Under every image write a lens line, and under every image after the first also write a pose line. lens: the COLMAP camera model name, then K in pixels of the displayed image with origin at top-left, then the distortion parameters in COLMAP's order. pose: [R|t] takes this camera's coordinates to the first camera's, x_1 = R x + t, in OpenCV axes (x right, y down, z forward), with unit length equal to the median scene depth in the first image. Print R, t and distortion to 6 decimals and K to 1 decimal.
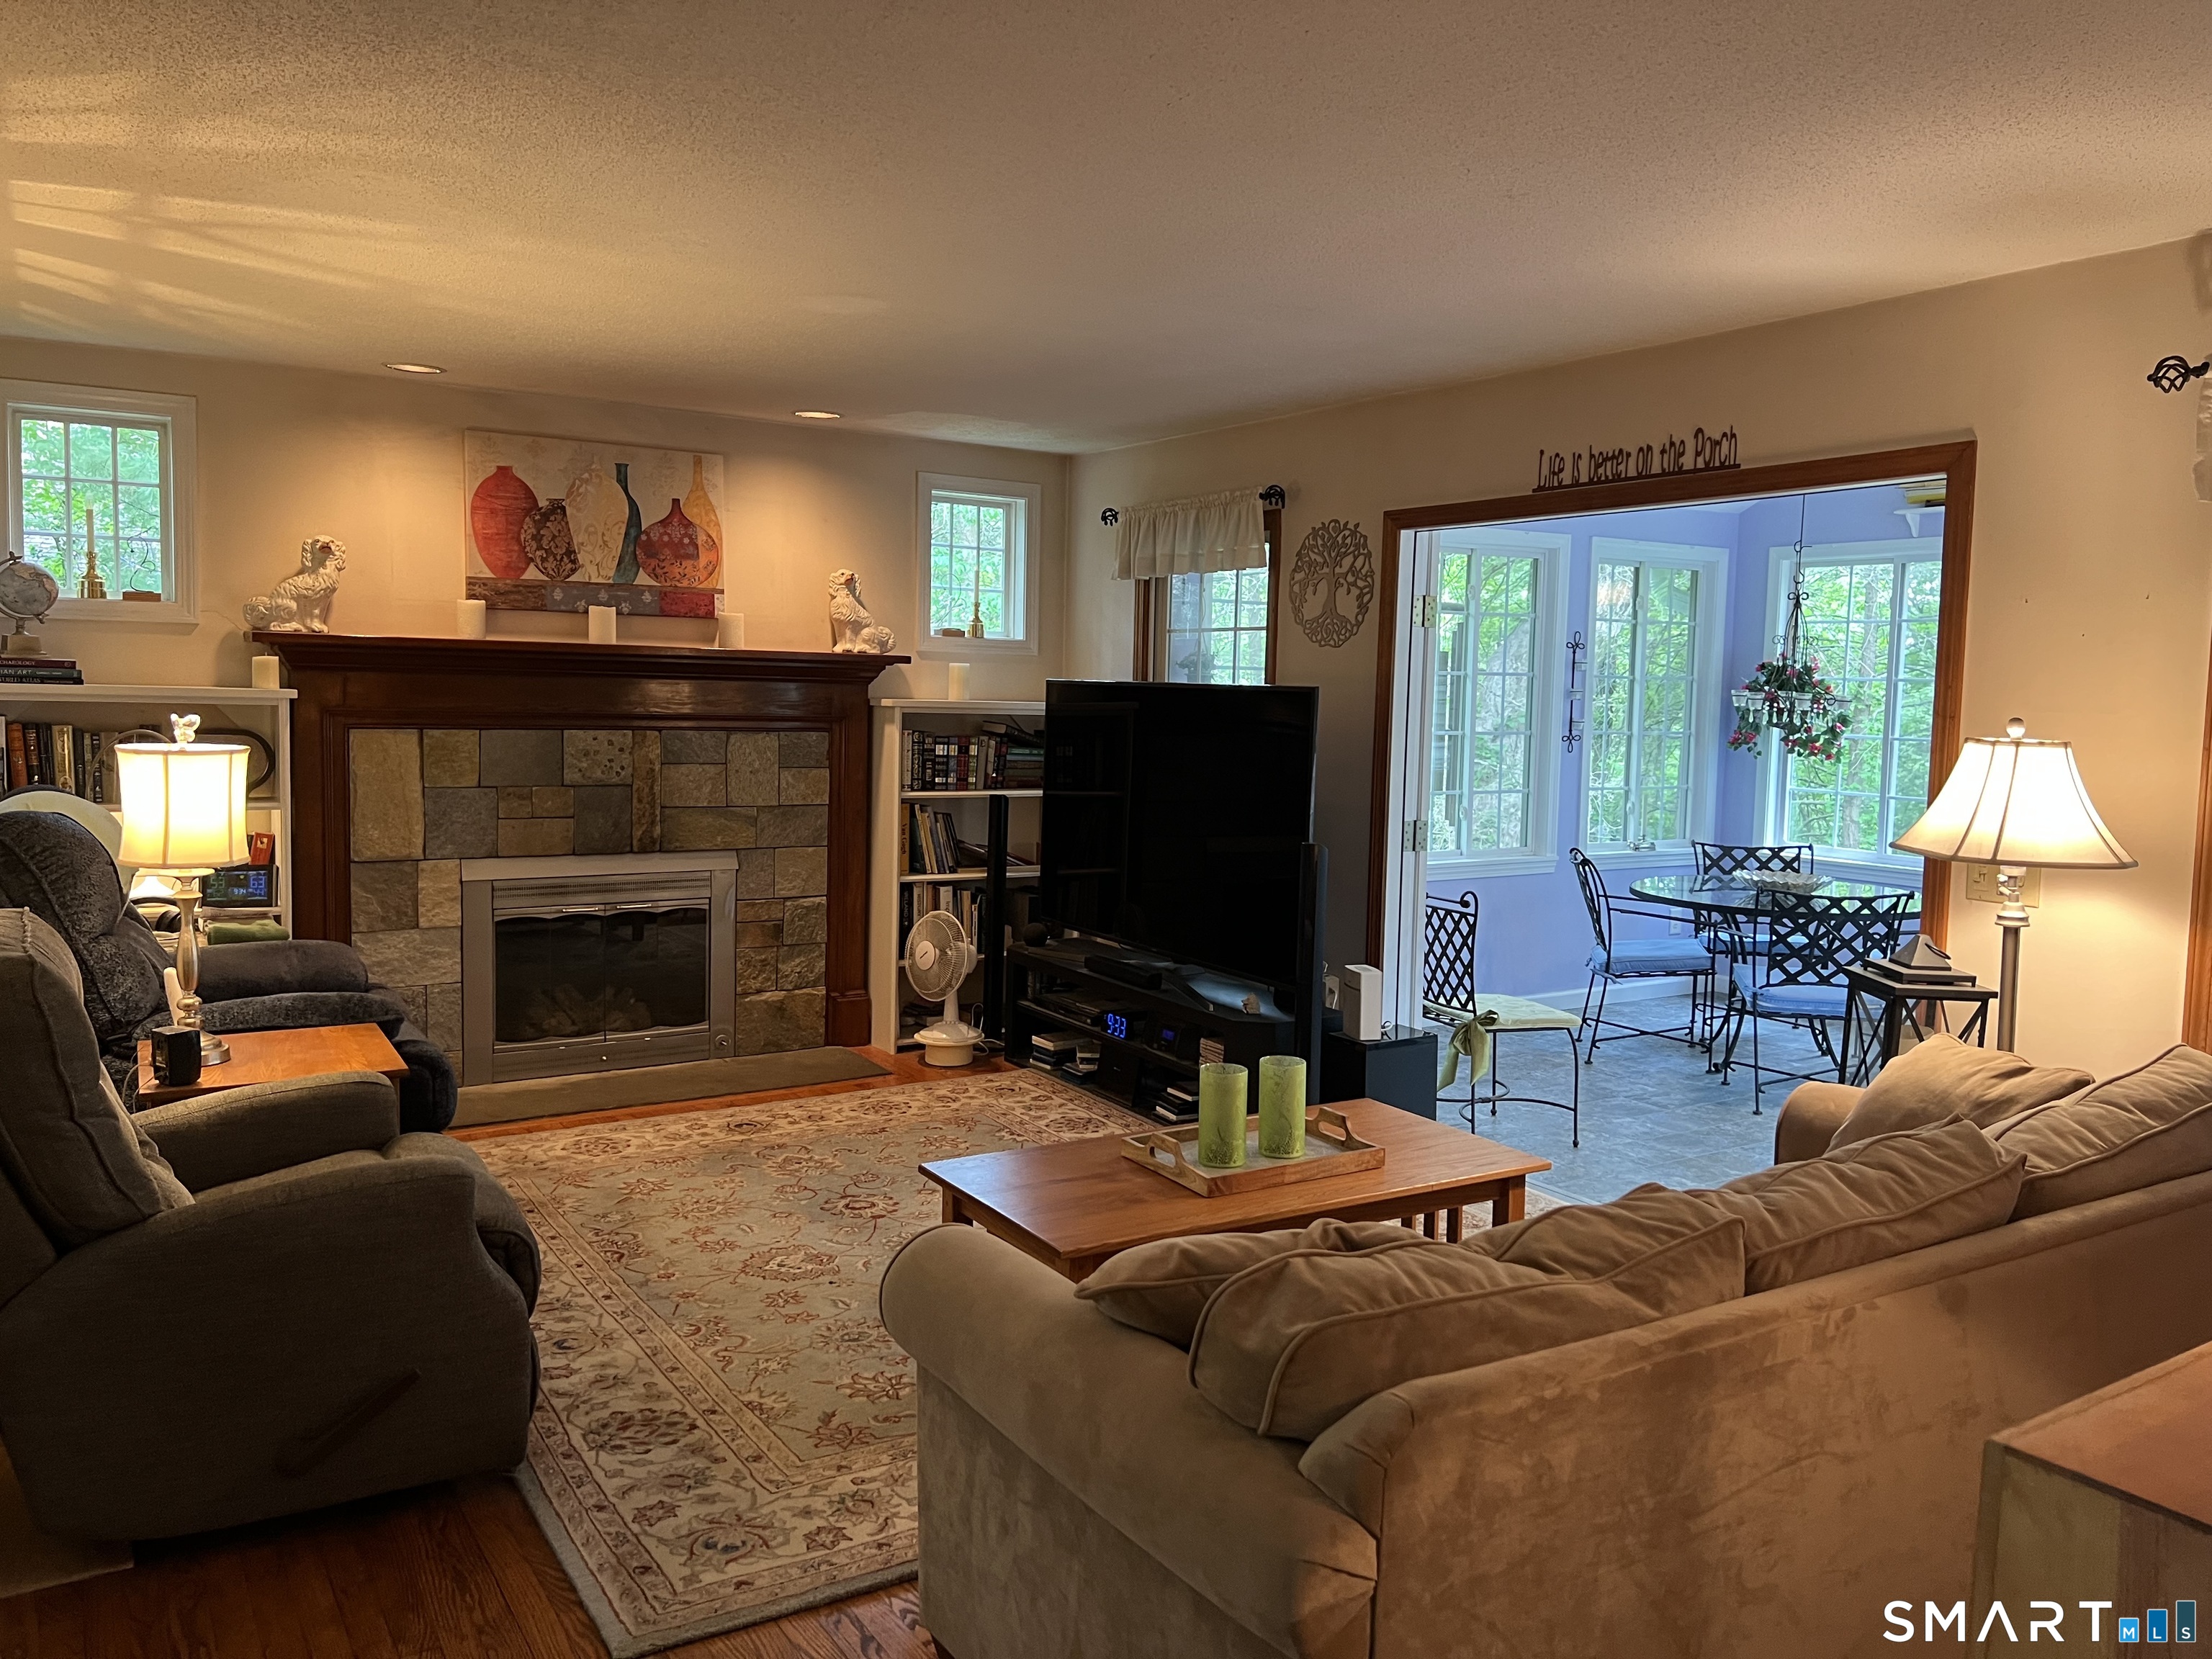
lens RADIAL K [[1683.7, 0, 1113.3], [0, 1683.7, 824.9], [0, 0, 1]] dist [0.067474, -0.035797]
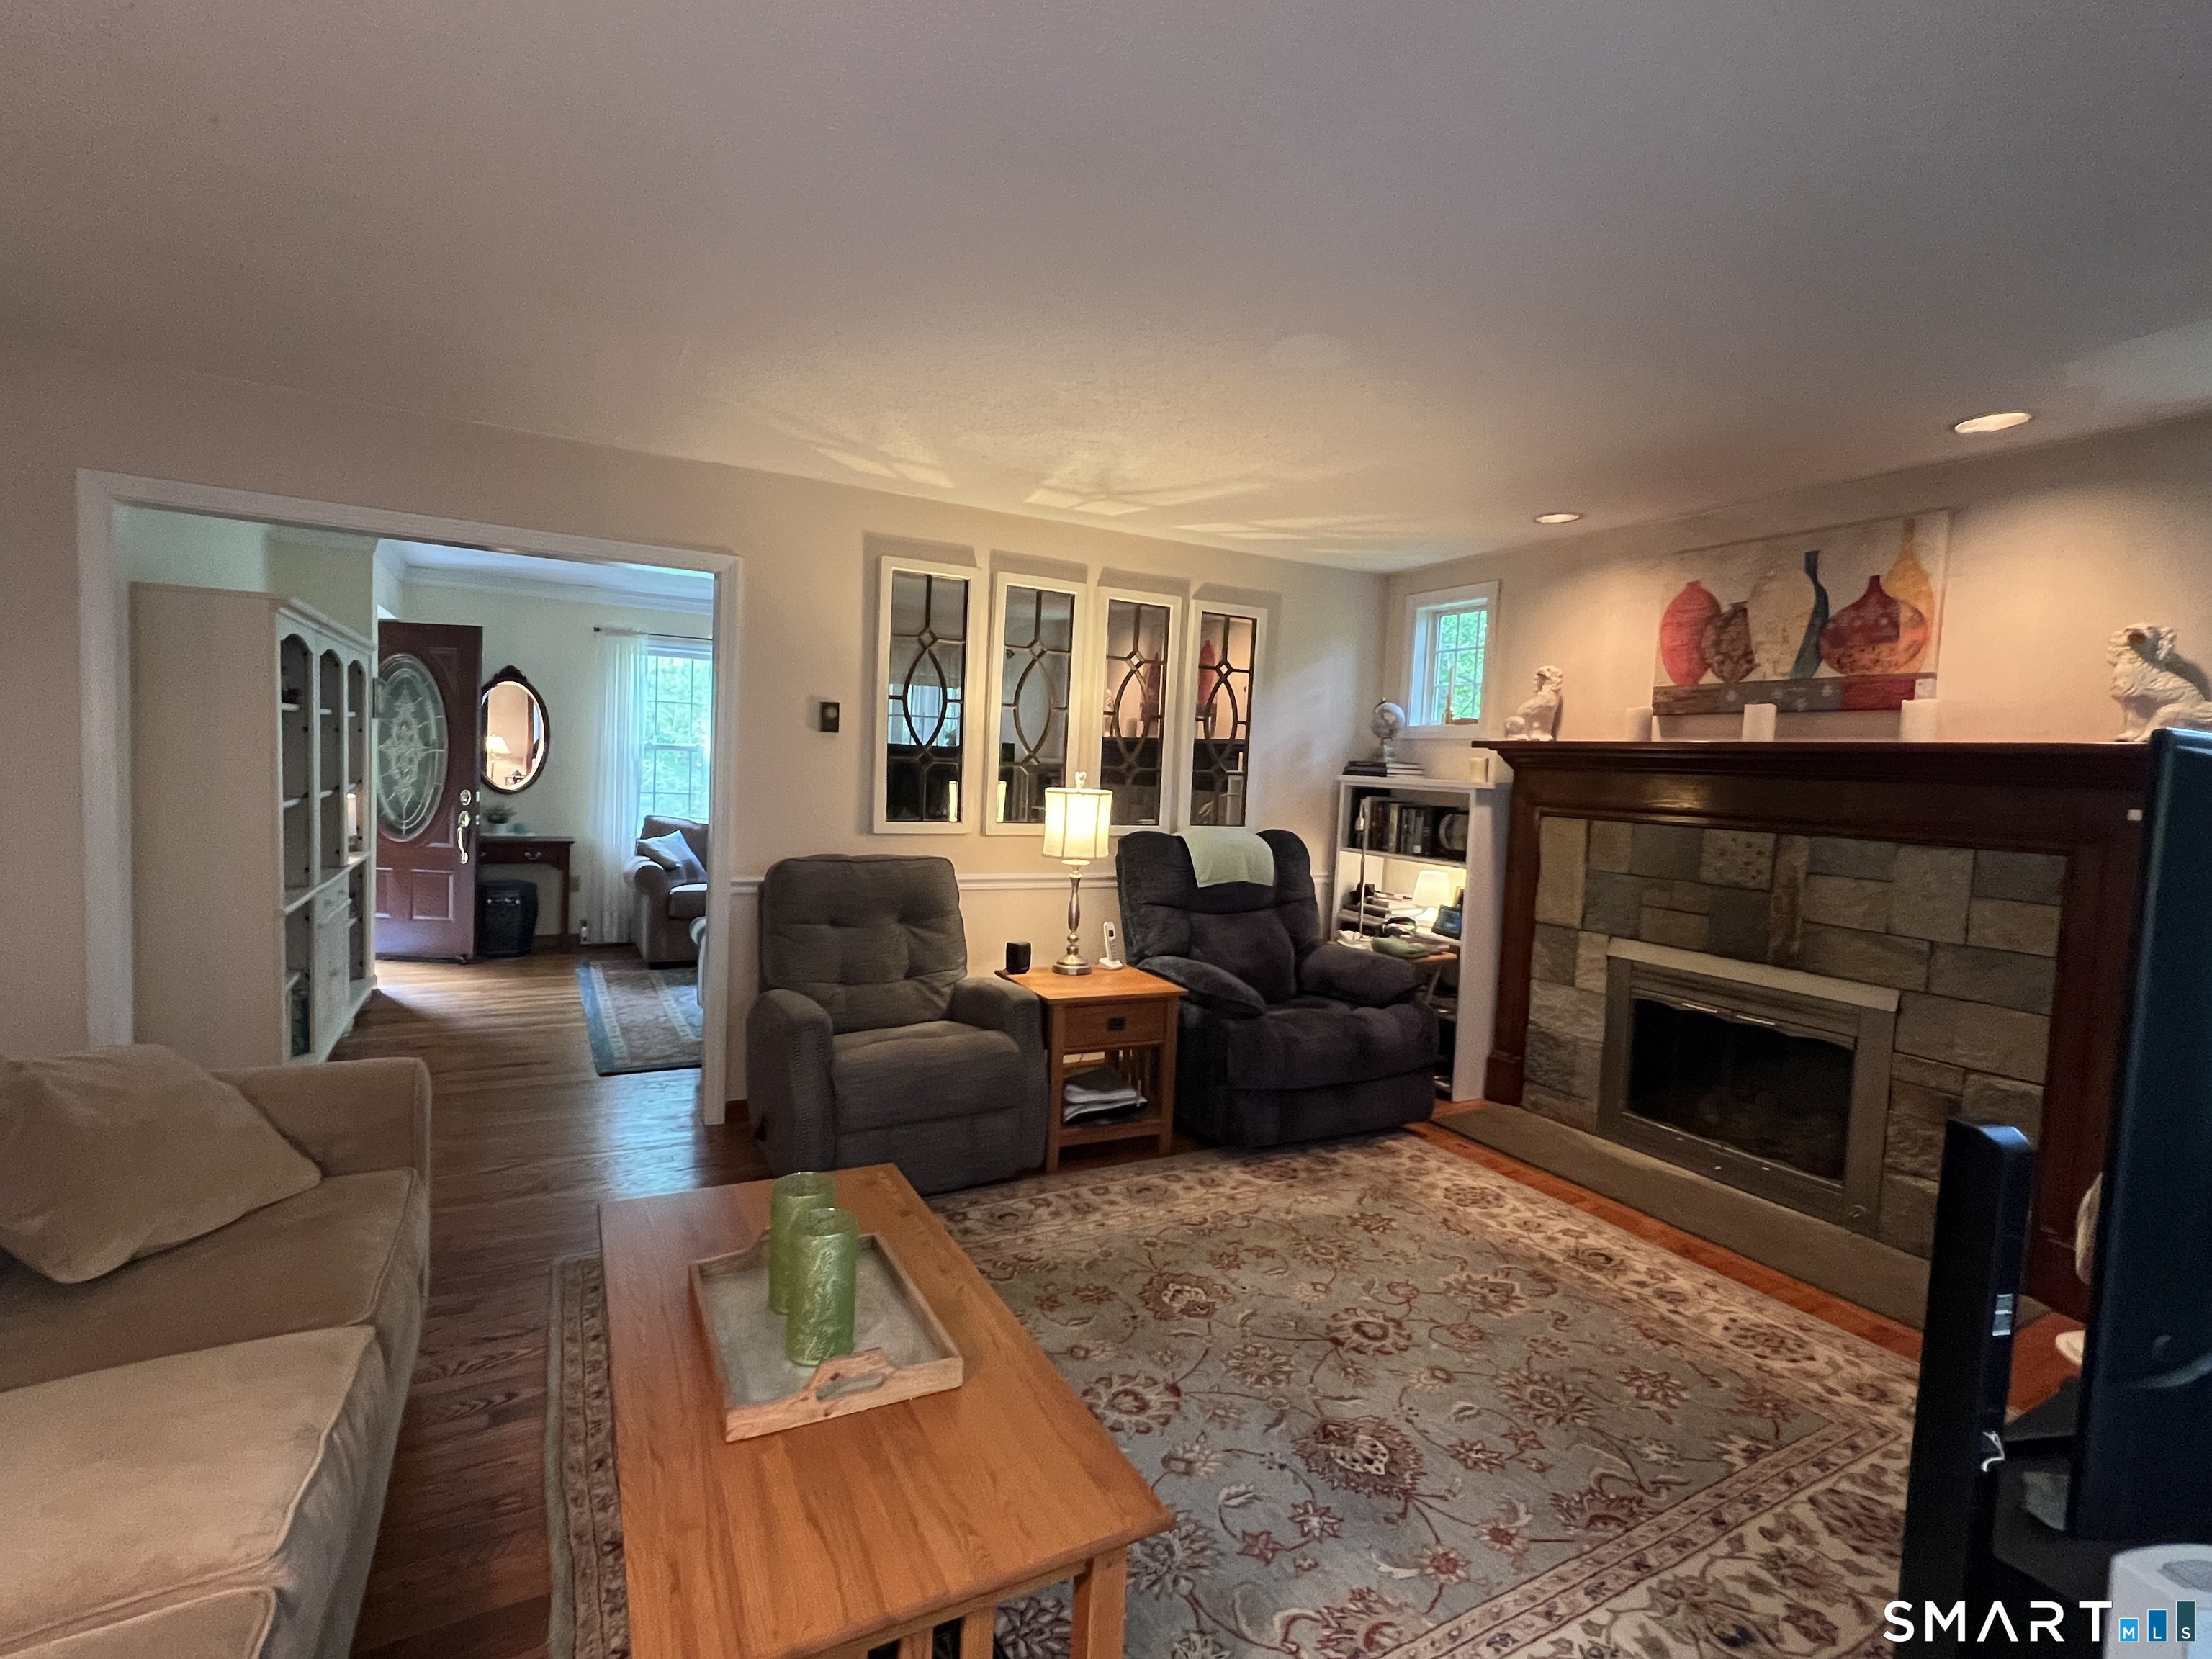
lens RADIAL K [[1034.7, 0, 1107.5], [0, 1034.7, 826.6], [0, 0, 1]] dist [0.001358, -0.000308]
pose [[-0.068282, 0.032288, -0.997143, 0.317182], [-0.132707, 0.990301, 0.041154, -0.034978], [0.988801, 0.135138, -0.063335, 0.684164]]
